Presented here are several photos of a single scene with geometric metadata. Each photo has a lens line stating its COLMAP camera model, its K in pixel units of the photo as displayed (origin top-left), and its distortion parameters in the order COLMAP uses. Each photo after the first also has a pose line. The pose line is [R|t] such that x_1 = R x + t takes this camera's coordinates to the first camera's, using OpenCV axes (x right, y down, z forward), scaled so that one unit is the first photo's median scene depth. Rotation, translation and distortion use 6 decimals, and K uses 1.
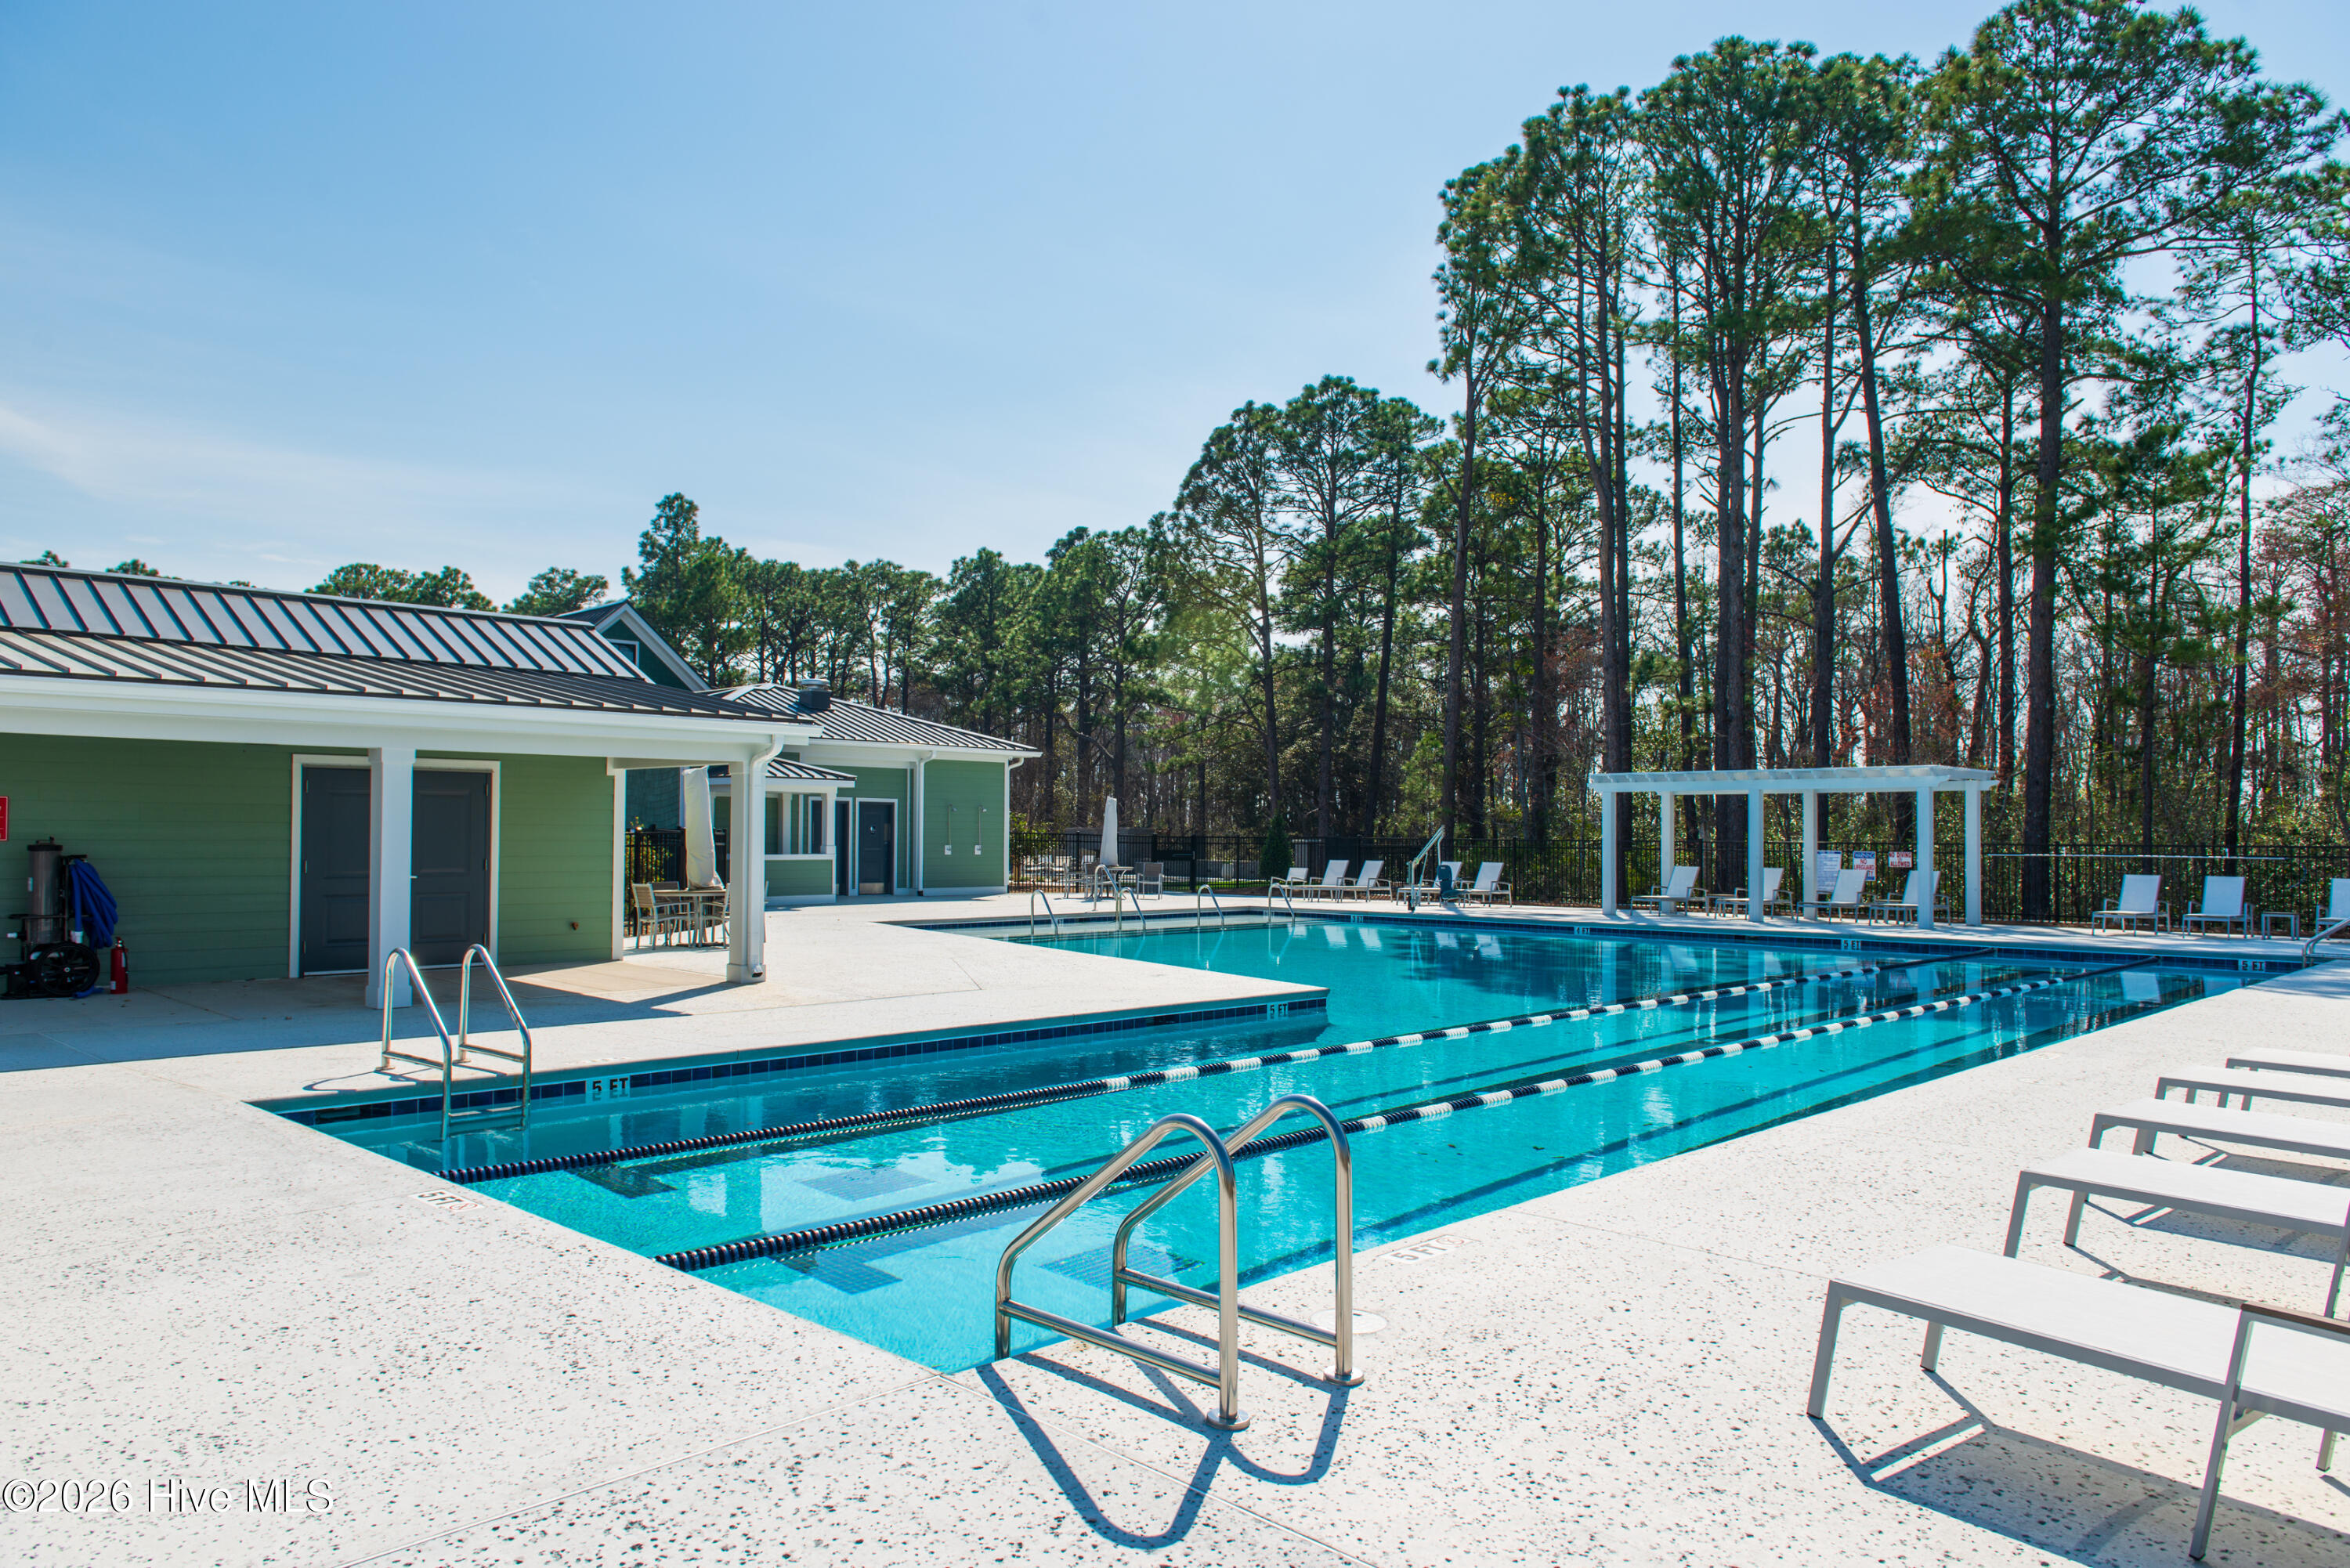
lens RADIAL K [[1529.1, 0, 1175.0], [0, 1529.1, 784.0], [0, 0, 1]] dist [0.003486, 0.000570]
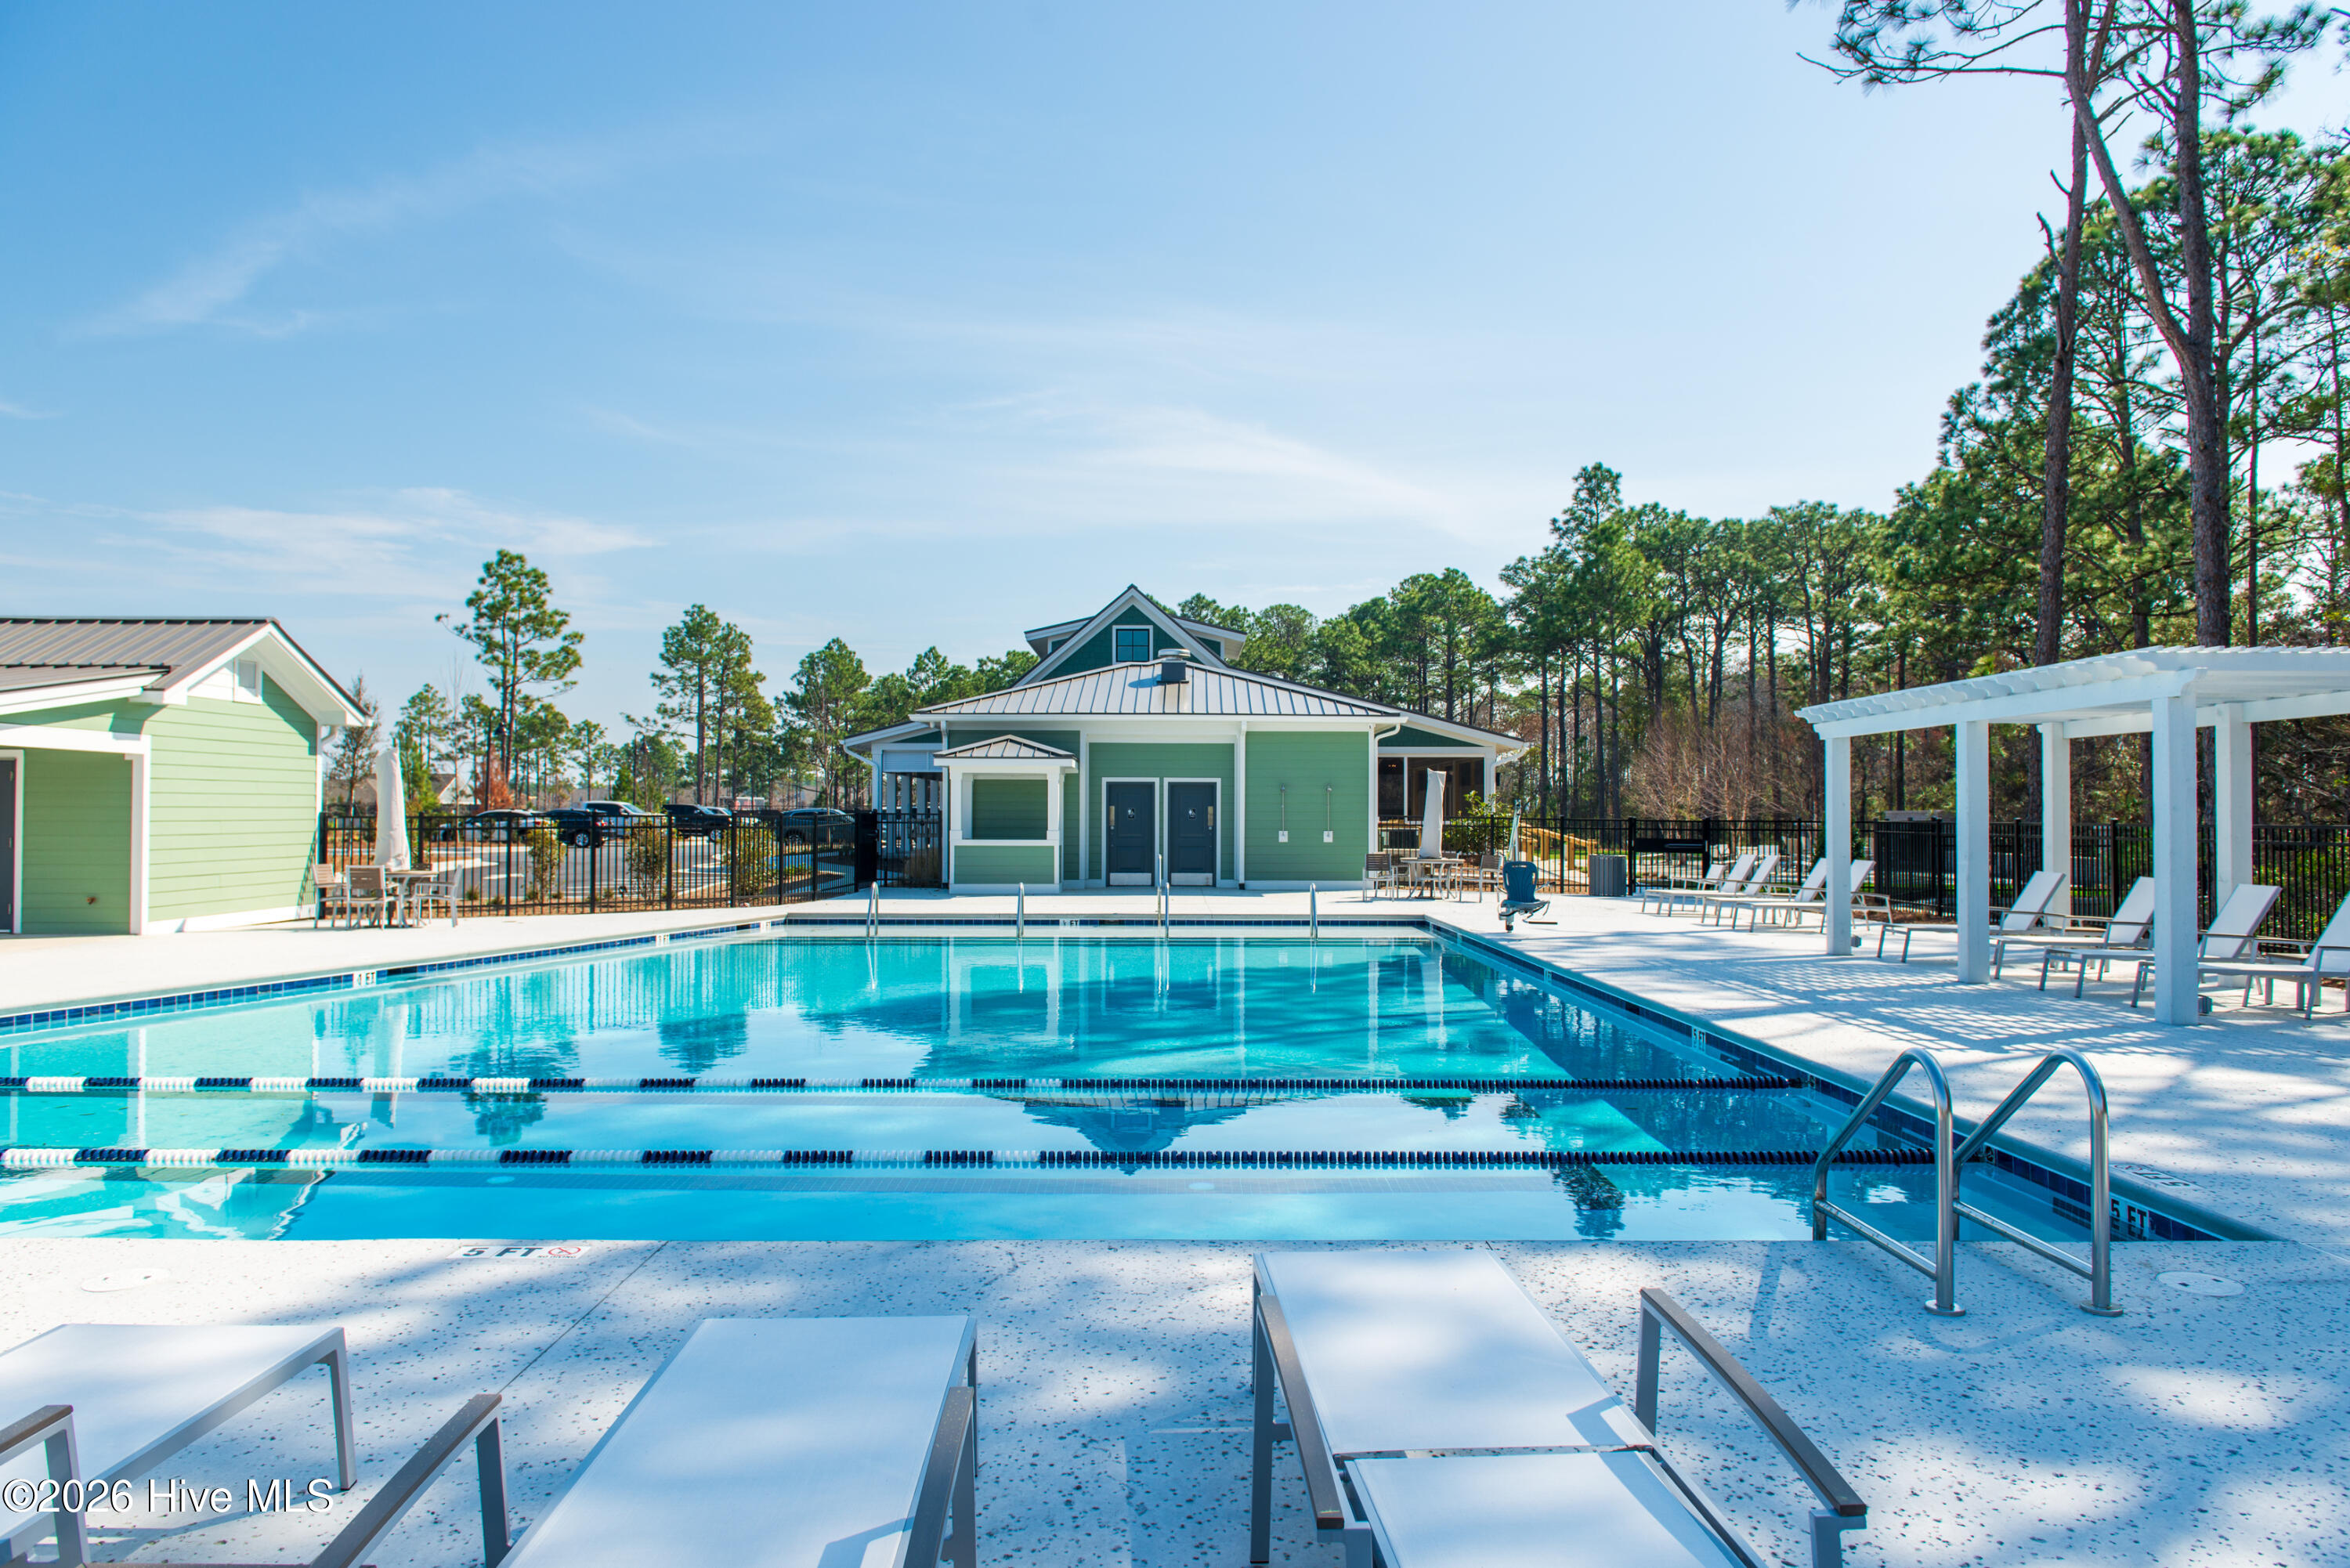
lens RADIAL K [[1529.1, 0, 1175.0], [0, 1529.1, 784.0], [0, 0, 1]] dist [0.003486, 0.000570]
pose [[0.708594, -0.016601, -0.705421, 0.418205], [0.022352, 0.999750, -0.001075, 0.013531], [0.705262, -0.015006, 0.708788, 0.358610]]
